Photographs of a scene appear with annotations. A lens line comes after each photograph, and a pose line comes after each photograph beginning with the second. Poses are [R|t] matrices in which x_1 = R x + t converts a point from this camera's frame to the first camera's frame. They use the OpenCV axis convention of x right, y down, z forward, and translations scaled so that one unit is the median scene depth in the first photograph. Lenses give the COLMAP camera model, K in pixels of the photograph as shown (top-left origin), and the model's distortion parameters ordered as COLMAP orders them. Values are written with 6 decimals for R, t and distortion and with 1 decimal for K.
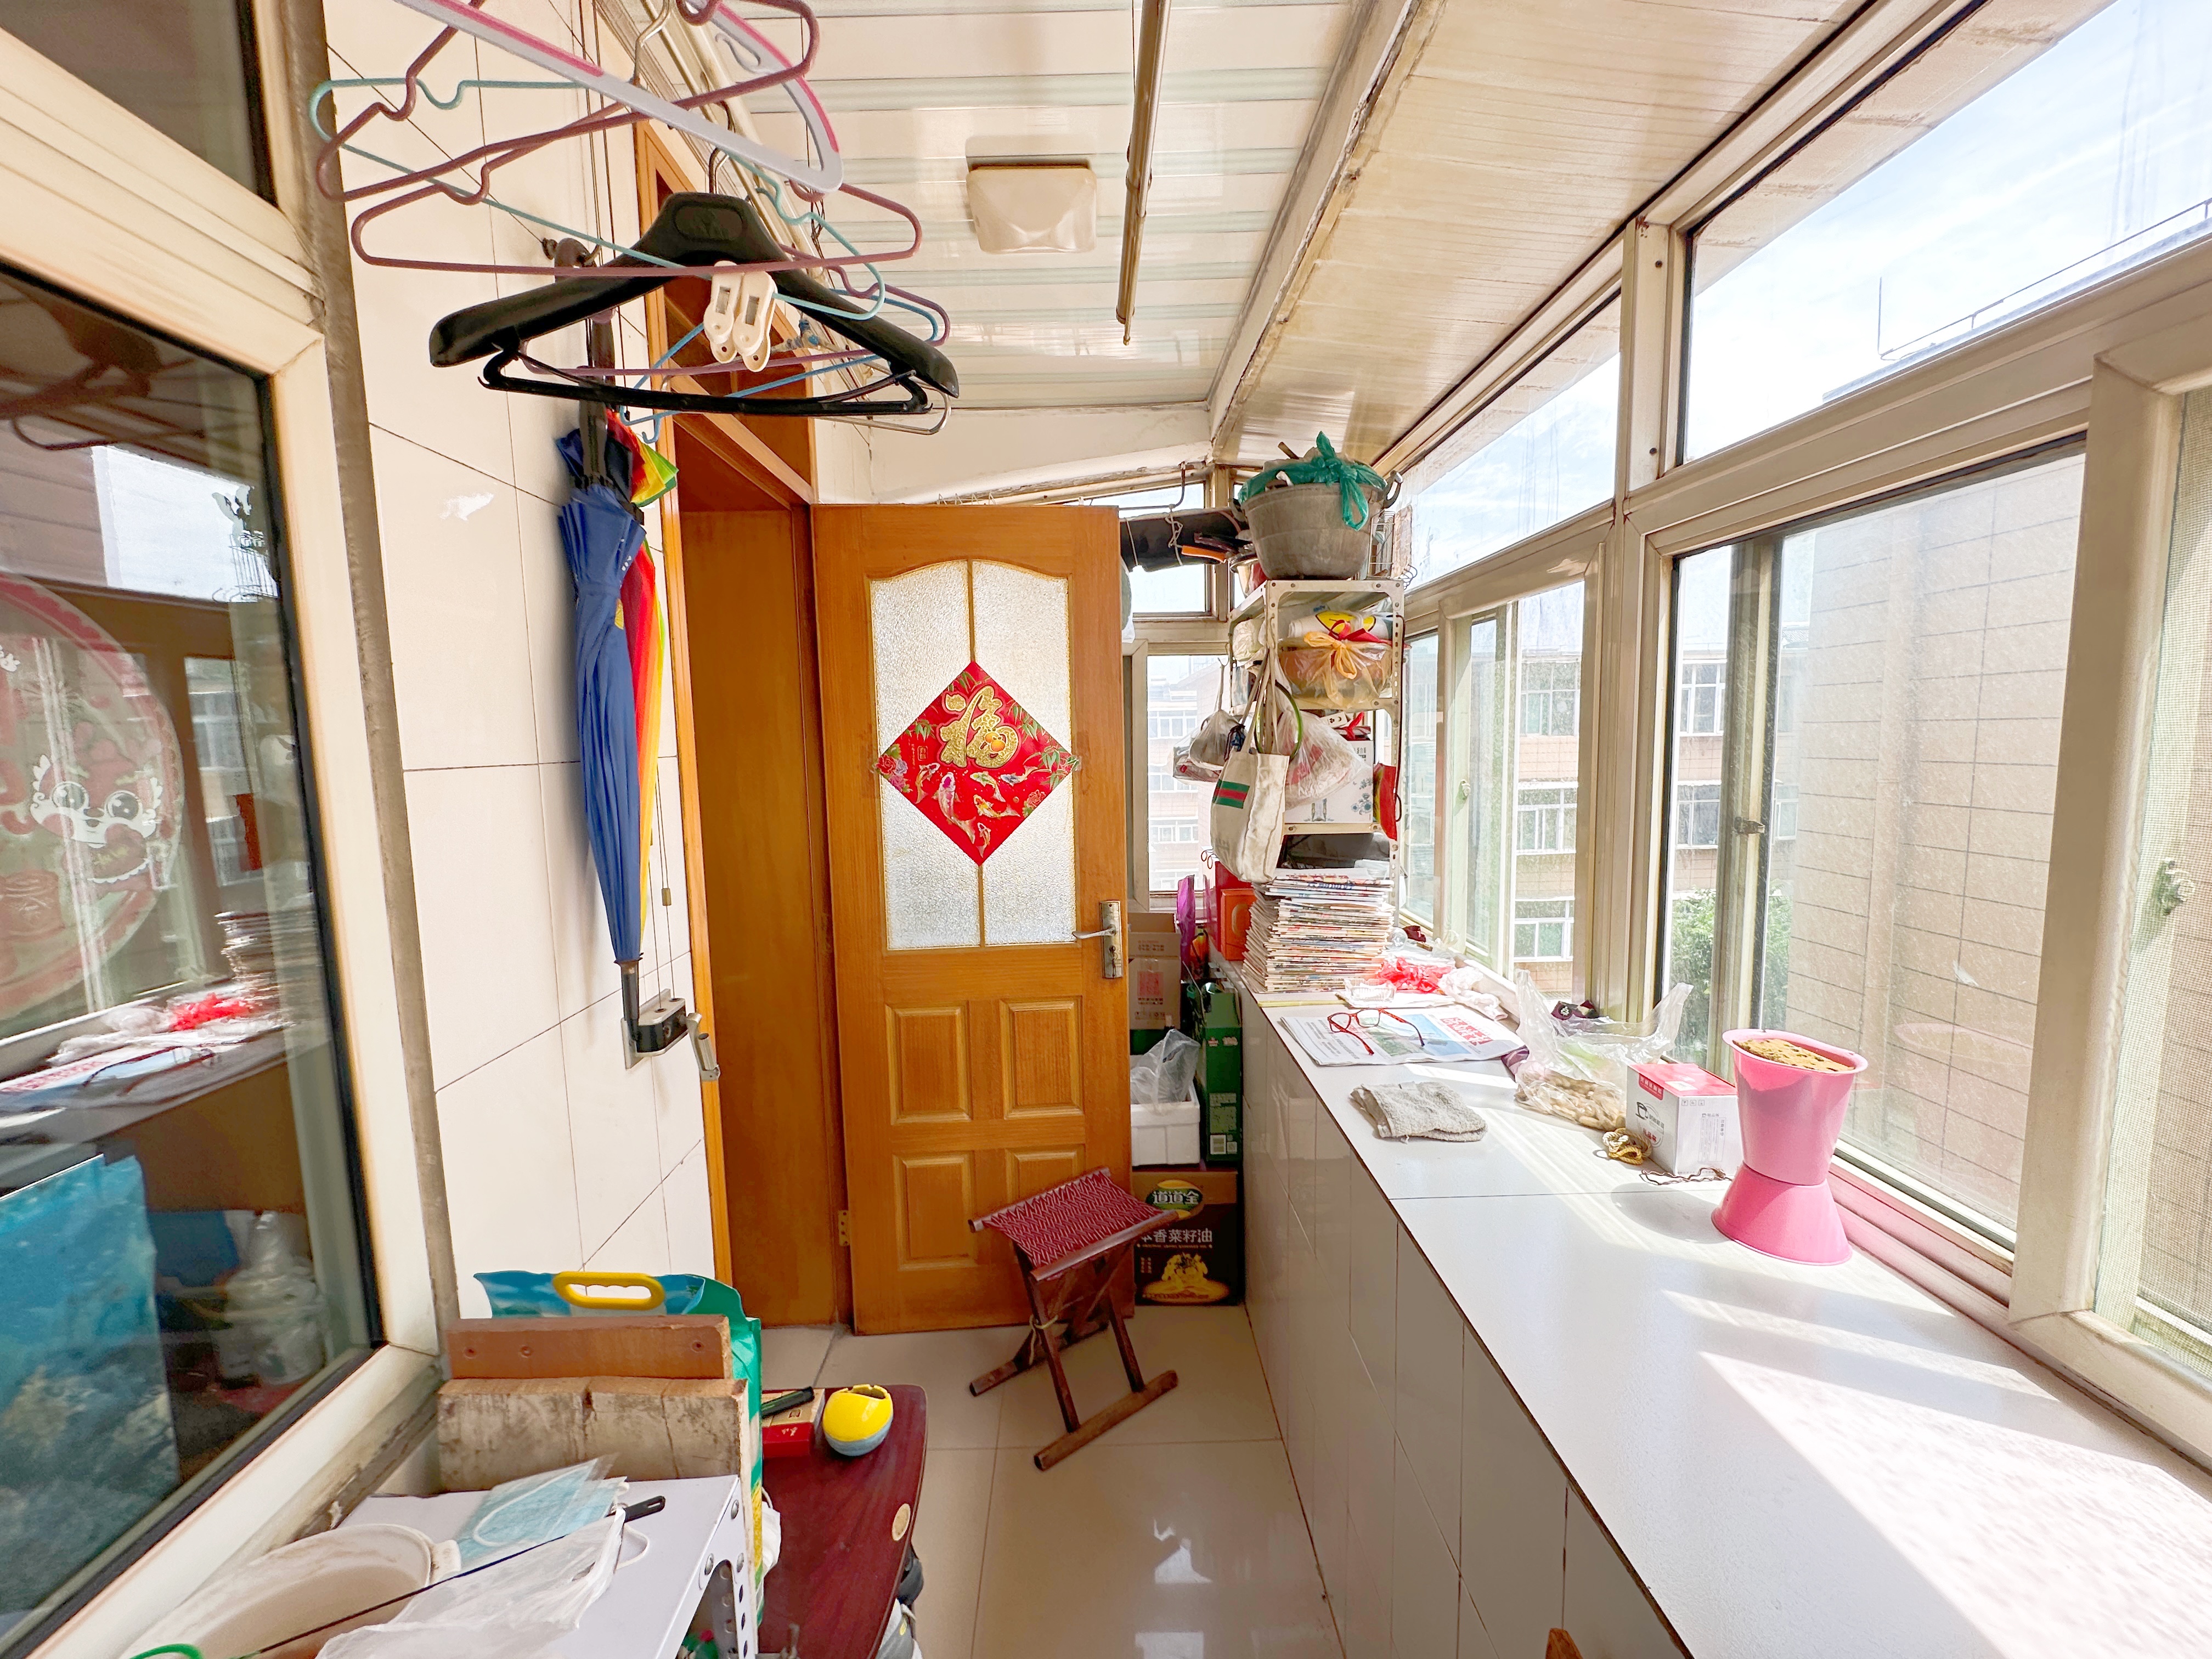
lens RADIAL K [[874.0, 0, 1100.4], [0, 874.0, 826.8], [0, 0, 1]] dist [-0.004091, 0.000271]
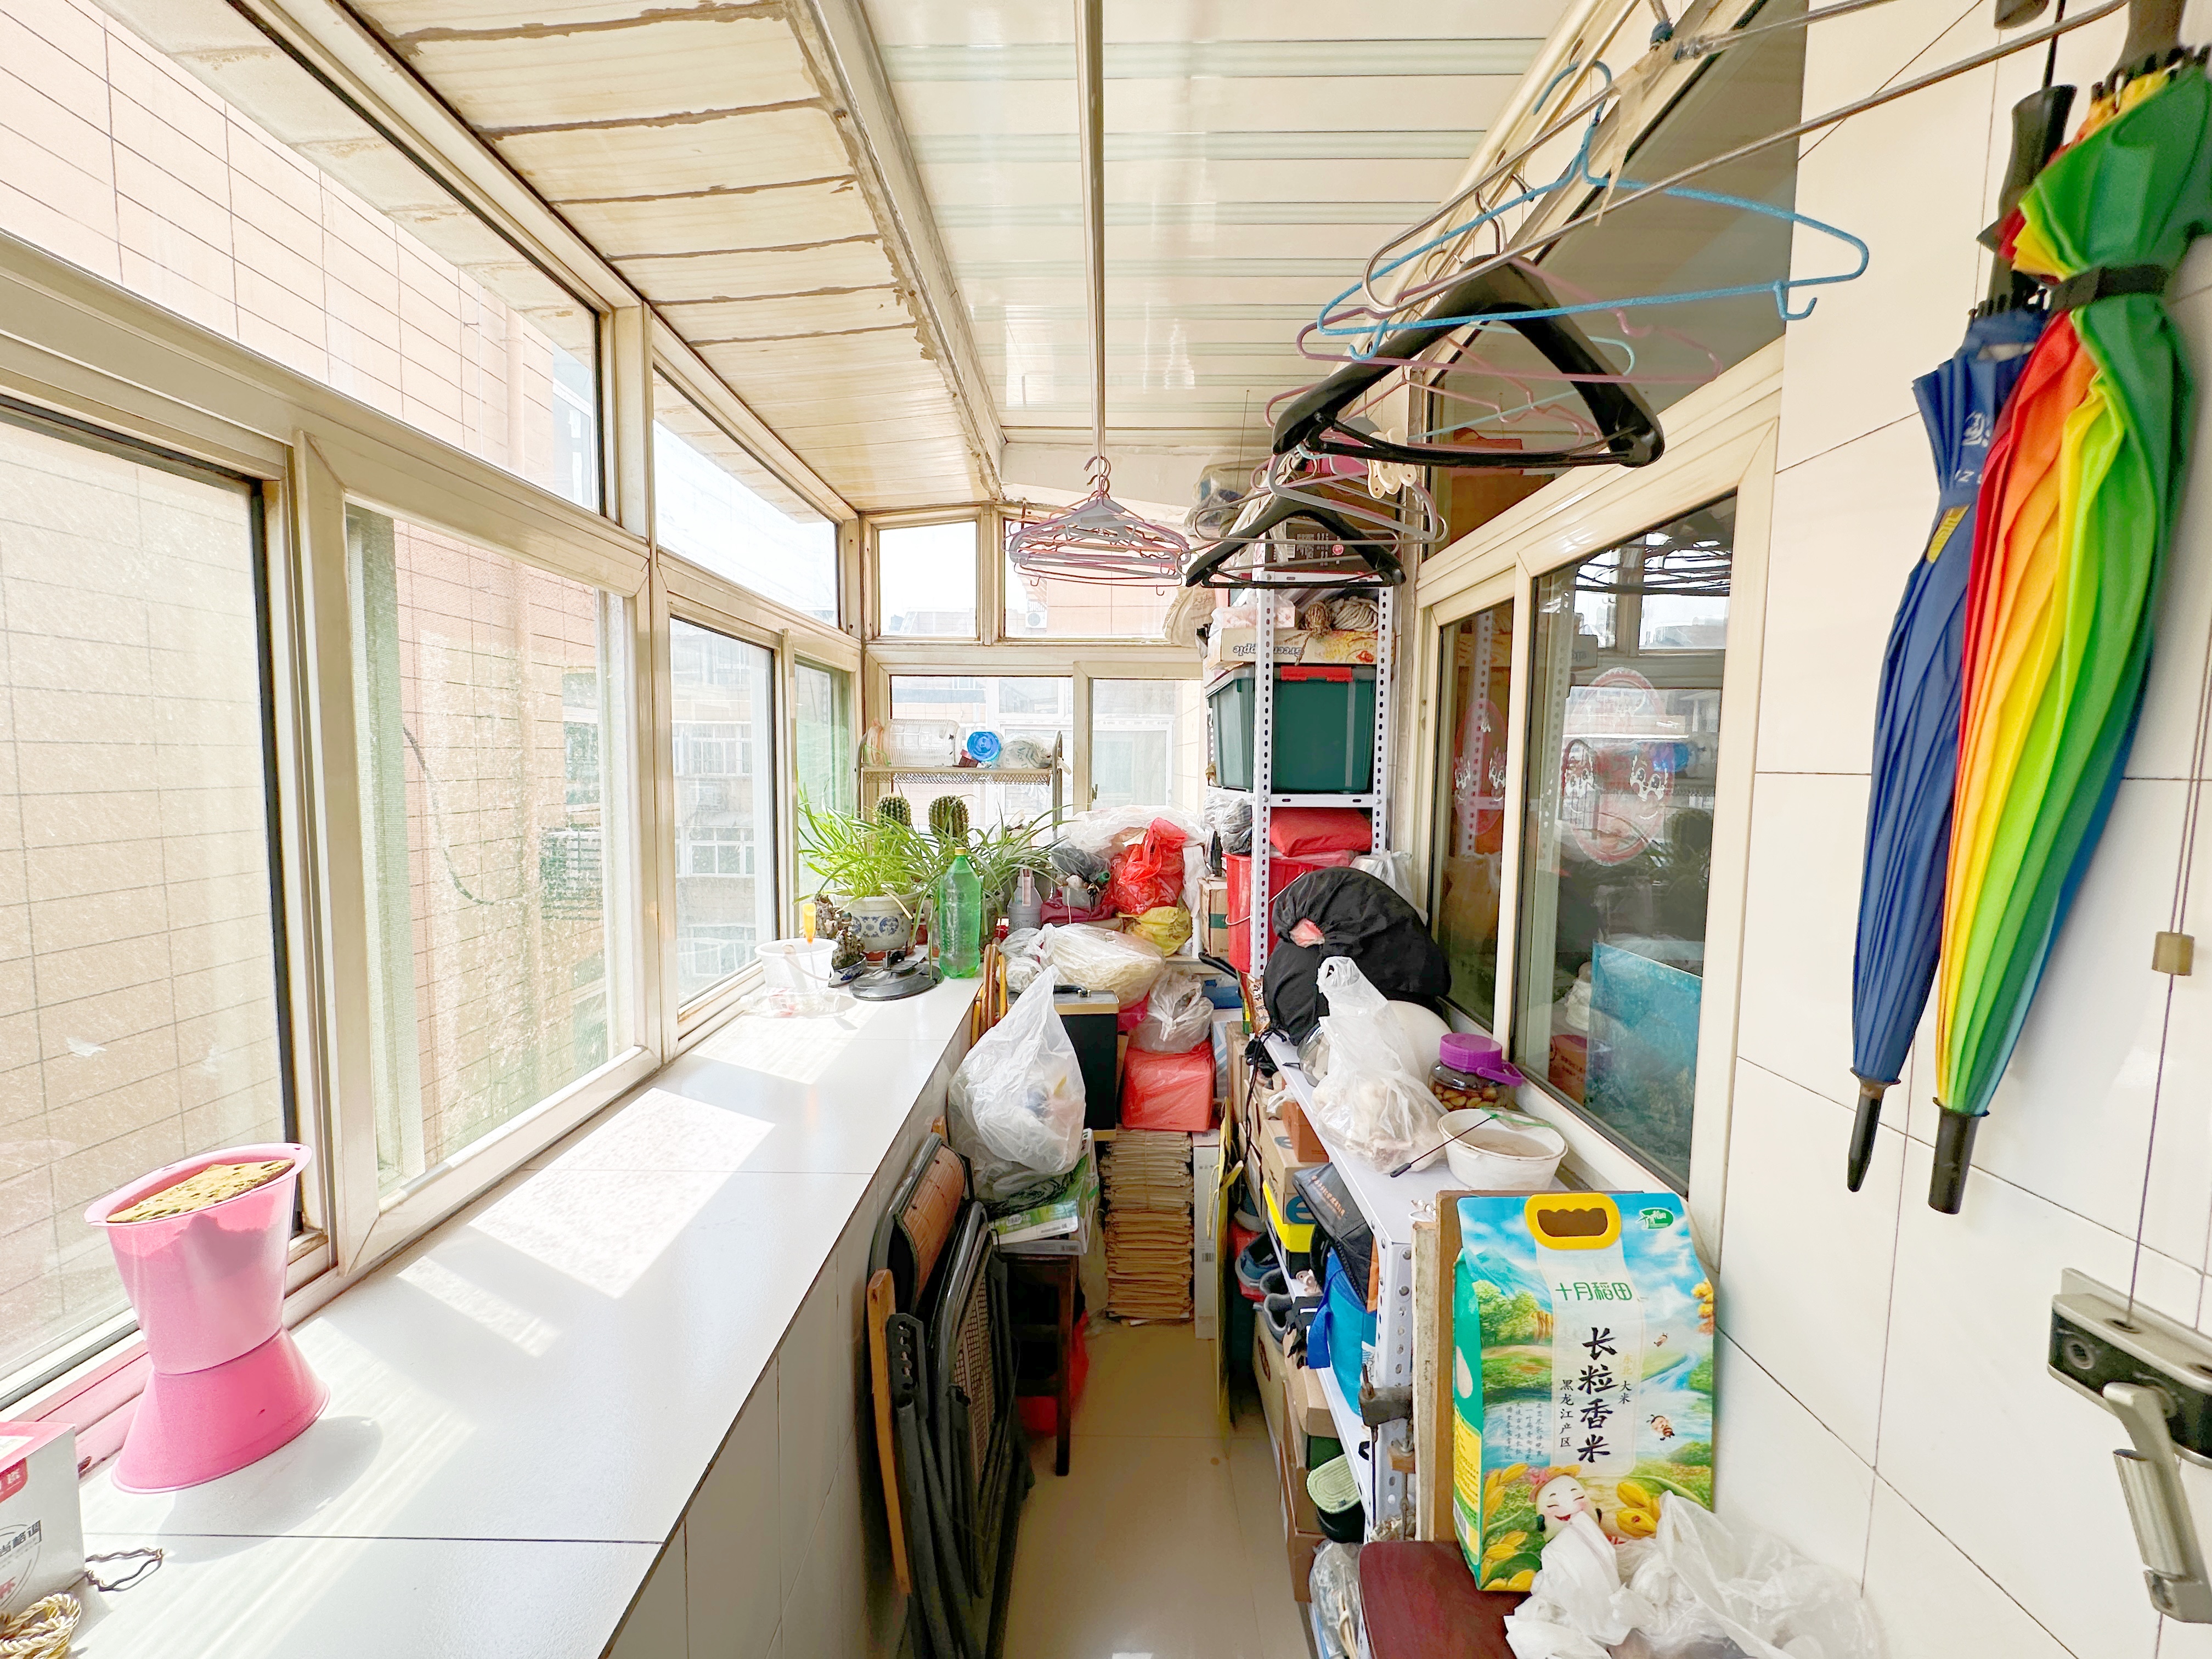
lens RADIAL K [[874.0, 0, 1105.2], [0, 874.0, 828.8], [0, 0, 1]] dist [-0.004091, 0.000271]
pose [[-0.999485, 0.010707, 0.030267, 0.005248], [0.016053, 0.983102, 0.182352, -0.221470], [-0.027803, 0.182744, -0.982767, 2.238043]]
